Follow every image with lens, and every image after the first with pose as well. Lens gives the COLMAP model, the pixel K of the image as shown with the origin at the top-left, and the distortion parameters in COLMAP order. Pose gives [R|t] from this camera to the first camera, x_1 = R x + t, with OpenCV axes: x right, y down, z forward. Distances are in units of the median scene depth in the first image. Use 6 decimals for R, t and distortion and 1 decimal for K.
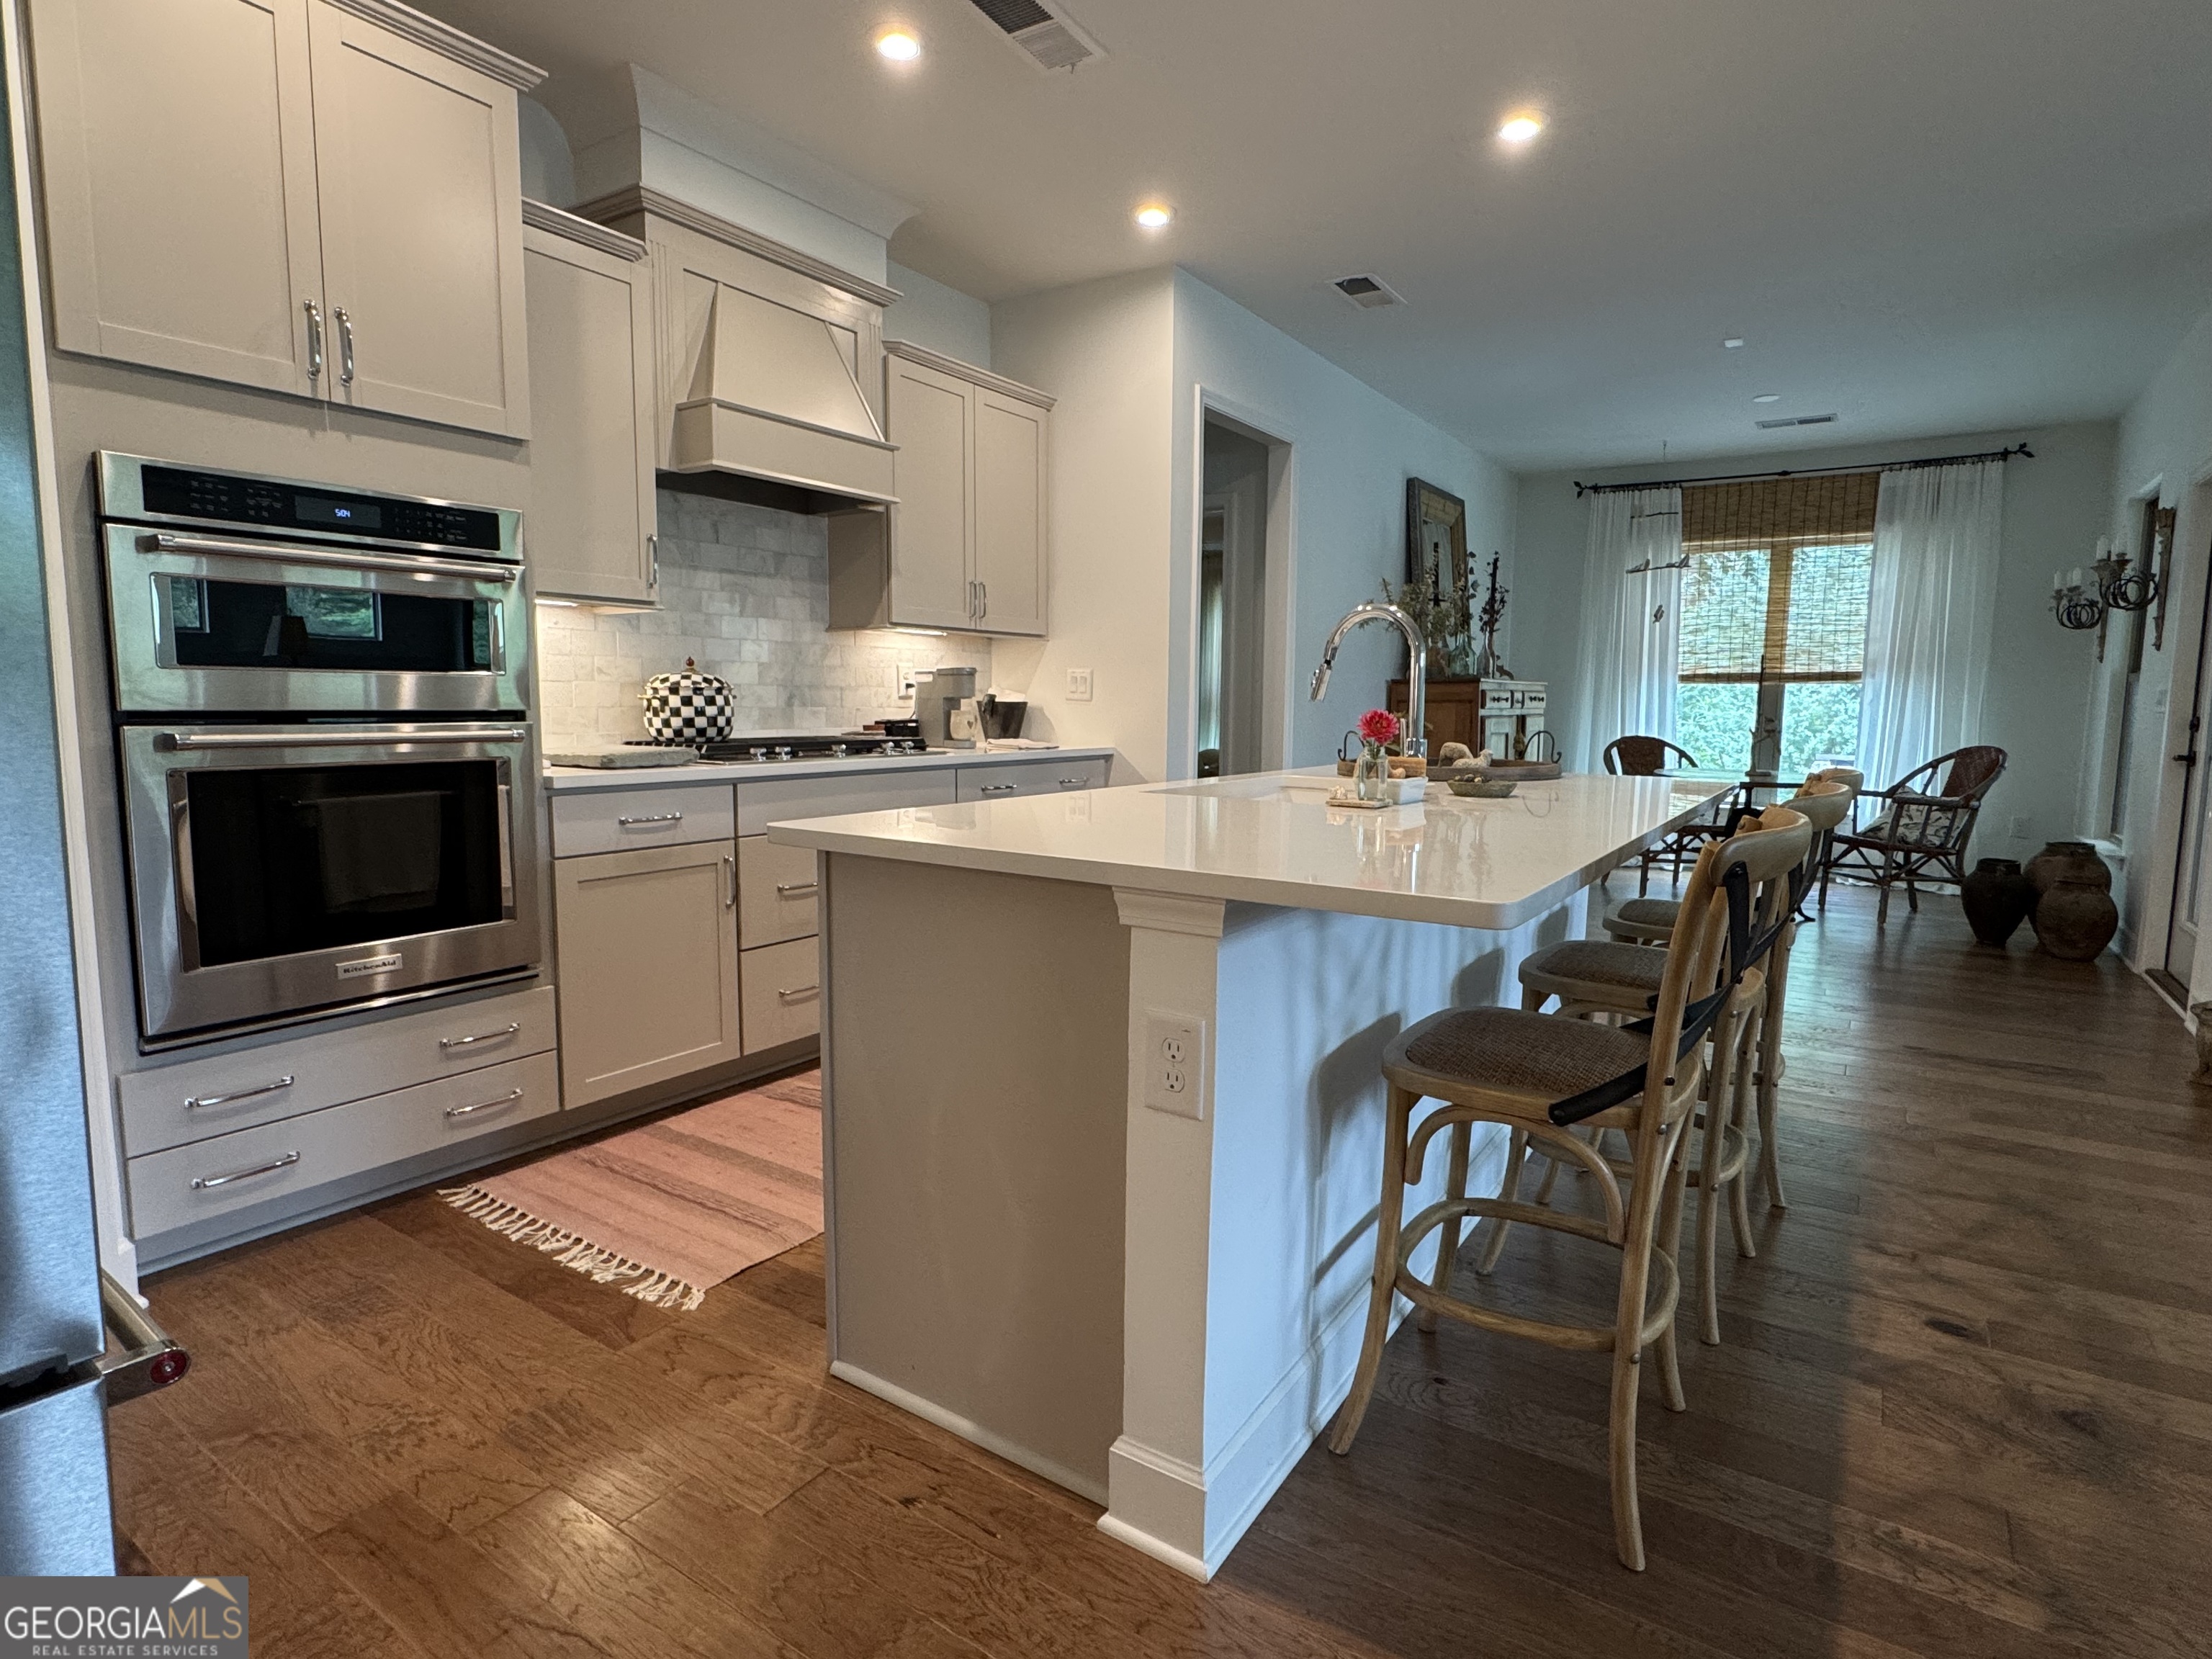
lens RADIAL K [[1154.7, 0, 1106.8], [0, 1154.7, 824.1], [0, 0, 1]] dist [-0.000098, 0.000194]
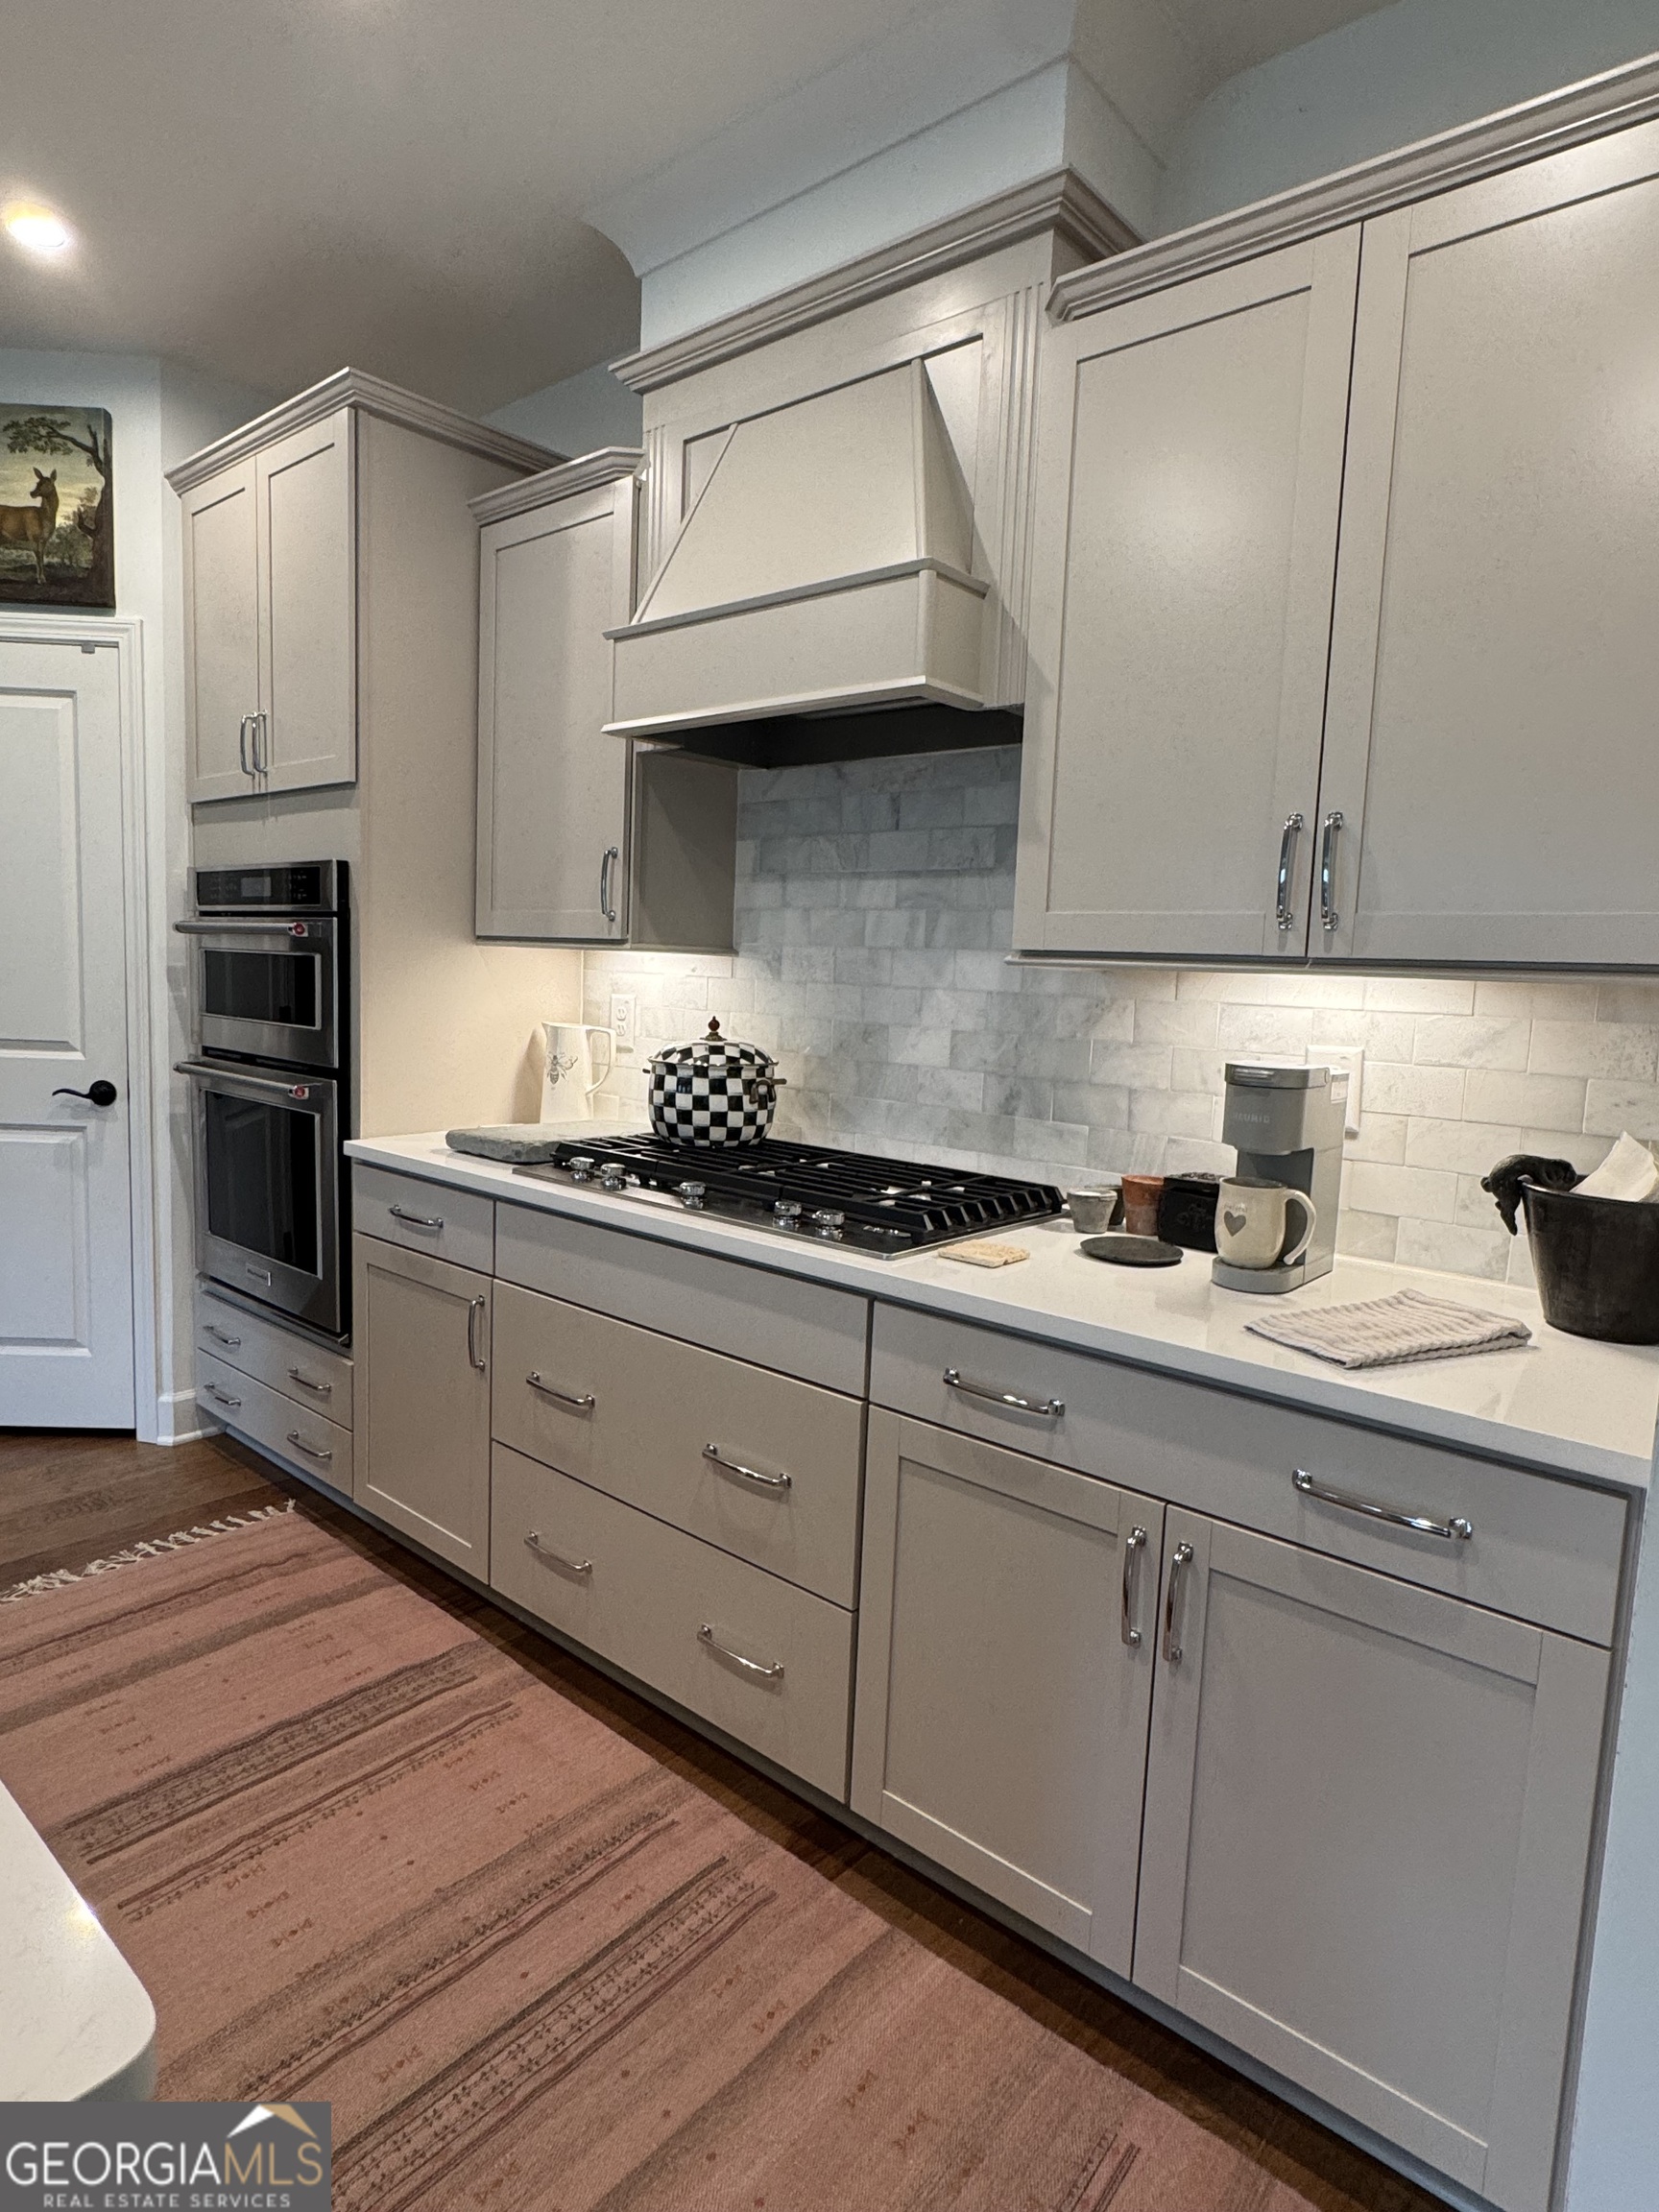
lens RADIAL K [[1225.8, 0, 830.1], [0, 1225.8, 1099.8], [0, 0, 1]] dist [-0.003705, -0.000178]
pose [[-0.126861, 0.090132, -0.987817, 0.325535], [-0.148189, 0.982965, 0.108720, -0.178798], [0.980789, 0.160176, -0.111343, 1.116955]]
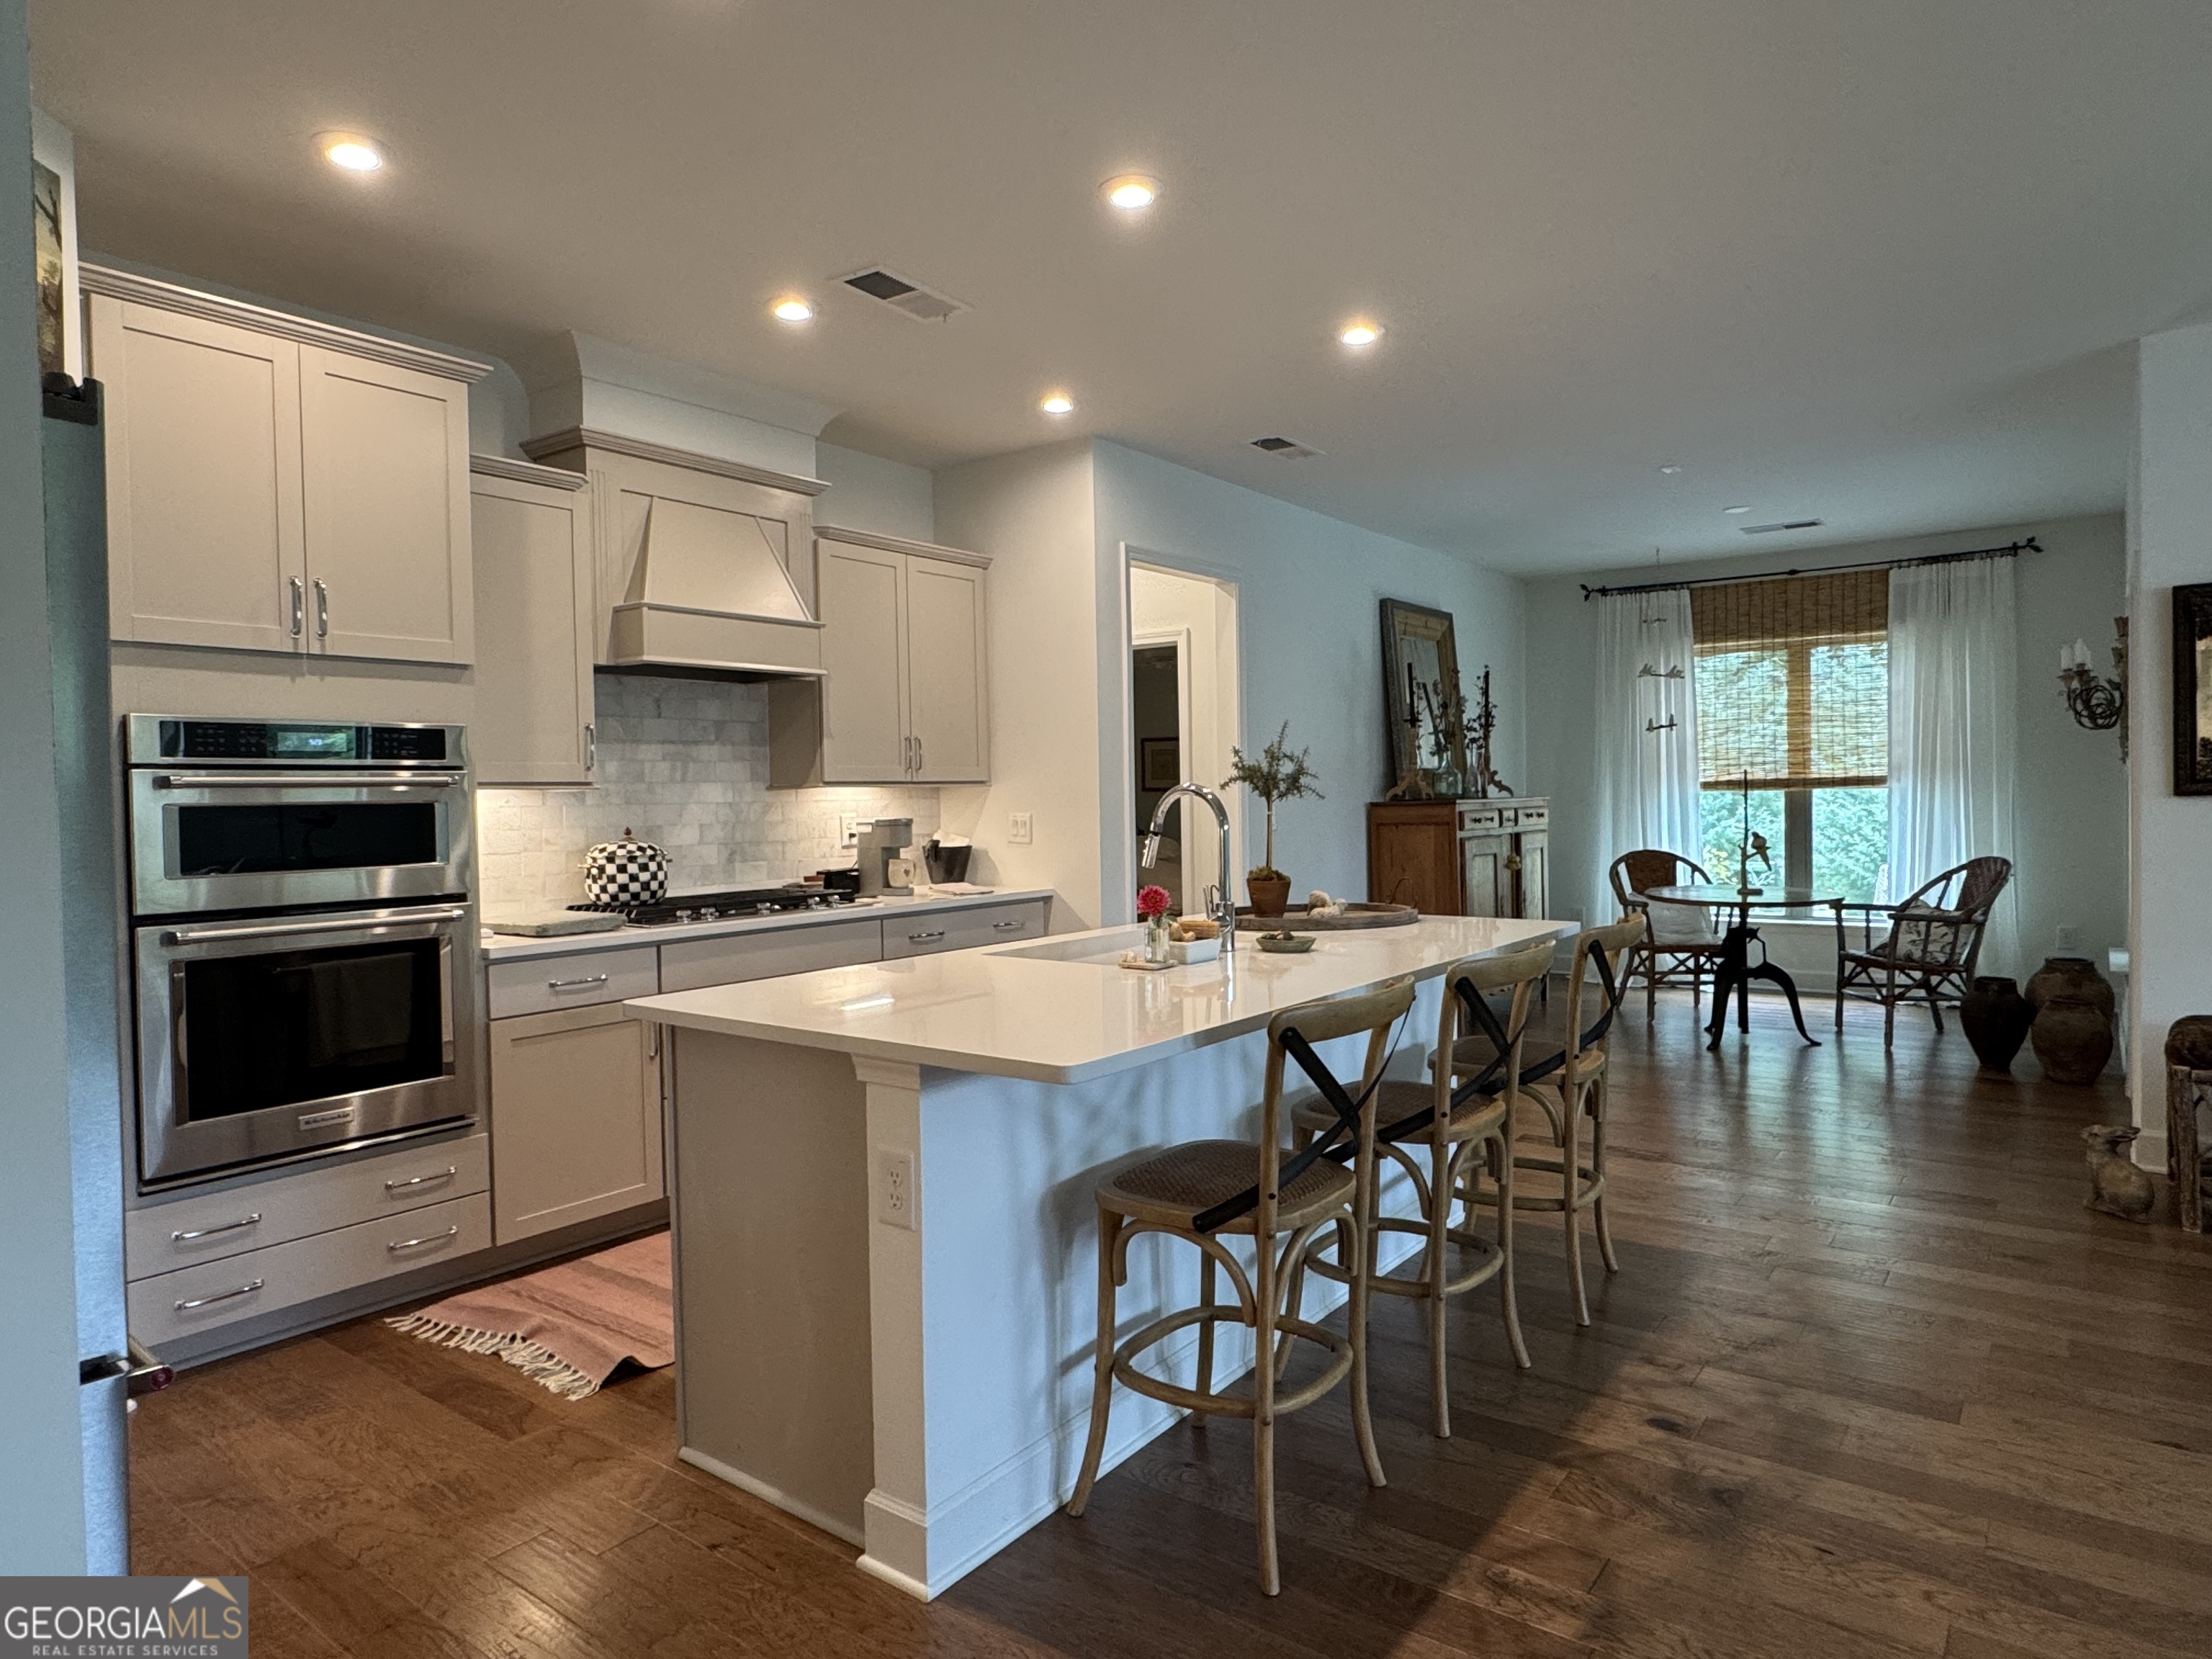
lens RADIAL K [[1312.9, 0, 1113.0], [0, 1312.9, 824.8], [0, 0, 1]] dist [-0.003016, 0.004326]
pose [[0.998124, -0.026971, -0.054971, 0.162867], [0.022169, 0.996035, -0.086156, -0.028413], [0.057077, 0.084776, 0.994764, -0.208171]]
